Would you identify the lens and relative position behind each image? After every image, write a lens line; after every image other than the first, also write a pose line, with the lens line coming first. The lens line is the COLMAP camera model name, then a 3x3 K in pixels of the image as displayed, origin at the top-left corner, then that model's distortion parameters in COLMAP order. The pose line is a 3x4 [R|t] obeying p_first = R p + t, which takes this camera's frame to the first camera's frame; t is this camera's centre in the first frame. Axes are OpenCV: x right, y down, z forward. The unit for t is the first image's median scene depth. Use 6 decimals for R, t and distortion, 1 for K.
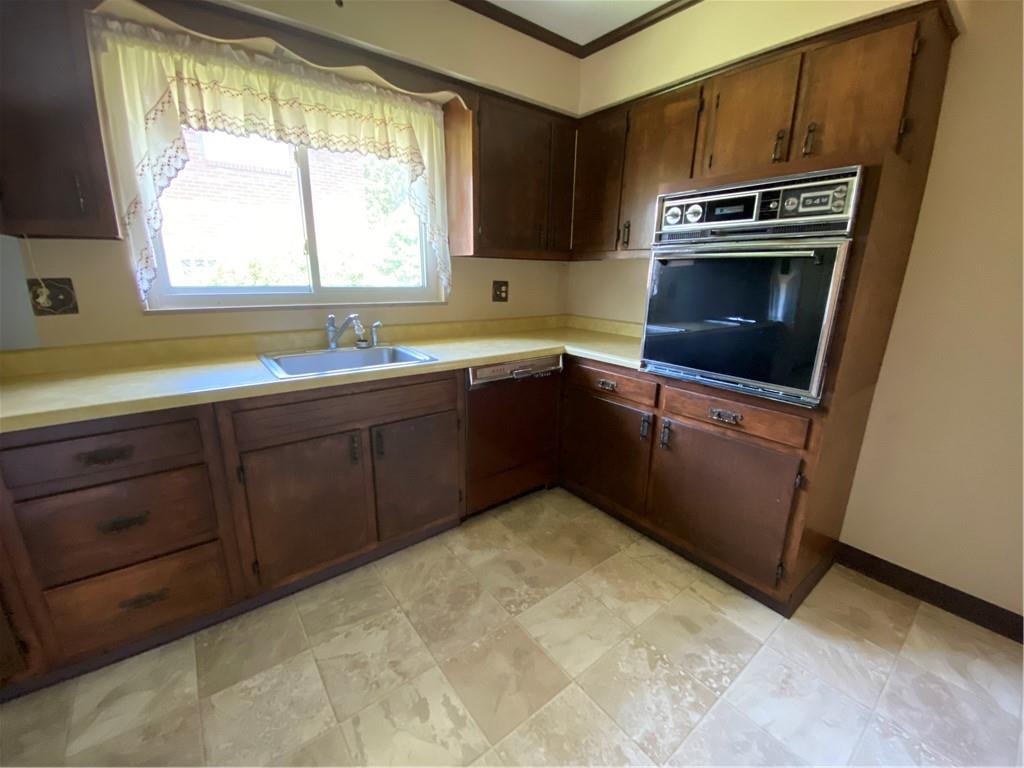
lens RADIAL K [[411.8, 0, 512.0], [0, 411.8, 384.0], [0, 0, 1]] dist [0.000784, -0.009172]
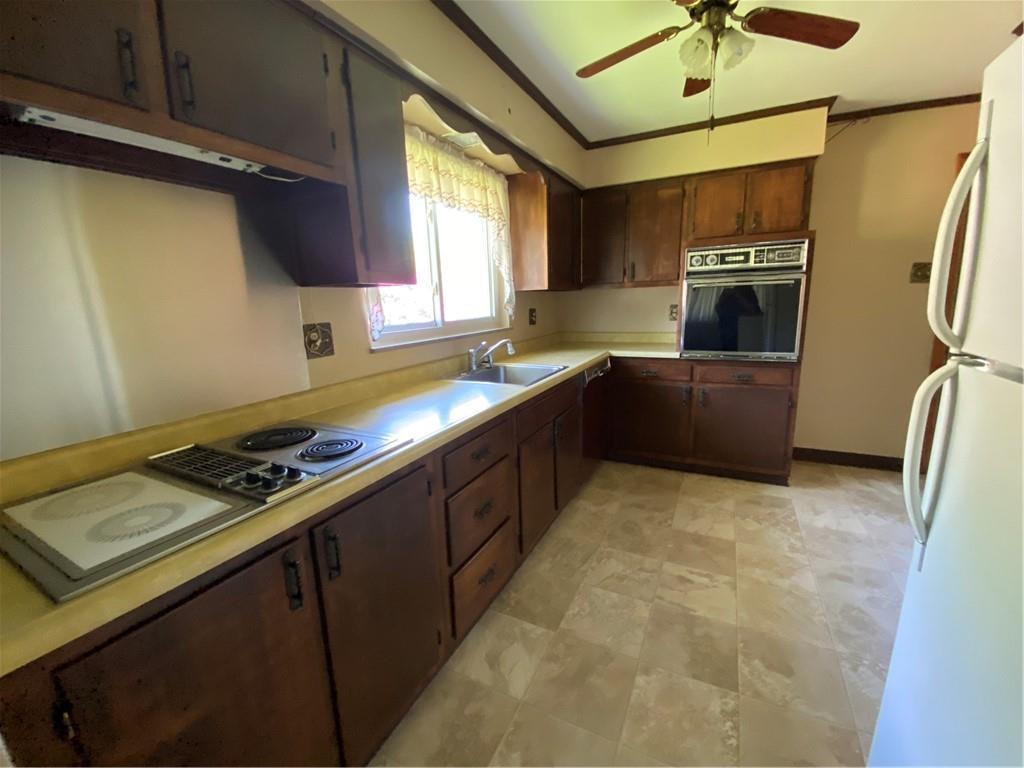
lens RADIAL K [[409.8, 0, 512.0], [0, 409.8, 384.0], [0, 0, 1]] dist [0.018516, -0.021762]
pose [[0.905553, -0.131251, 0.403419, -1.014838], [0.156513, 0.987216, -0.030136, 0.010324], [-0.394306, 0.090430, 0.914519, -0.169267]]
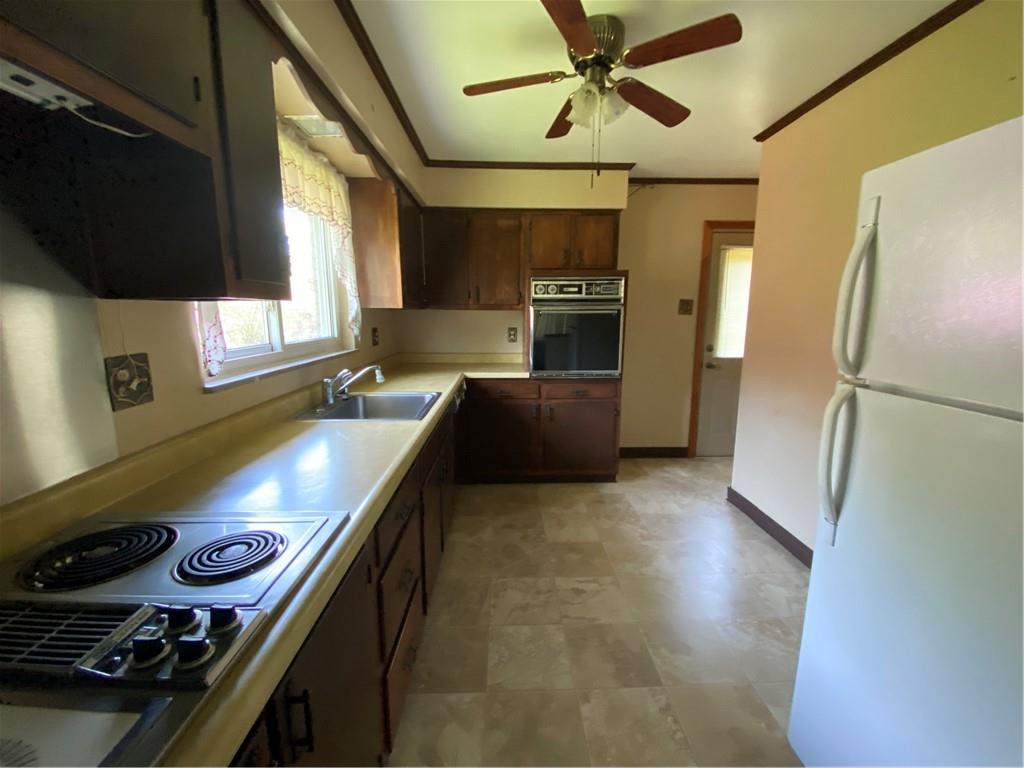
lens RADIAL K [[409.8, 0, 512.0], [0, 409.8, 384.0], [0, 0, 1]] dist [0.018516, -0.021762]
pose [[0.597323, -0.152525, 0.787363, -1.166186], [0.215424, 0.976183, 0.025674, -0.078012], [-0.772527, 0.154281, 0.615955, 0.057086]]
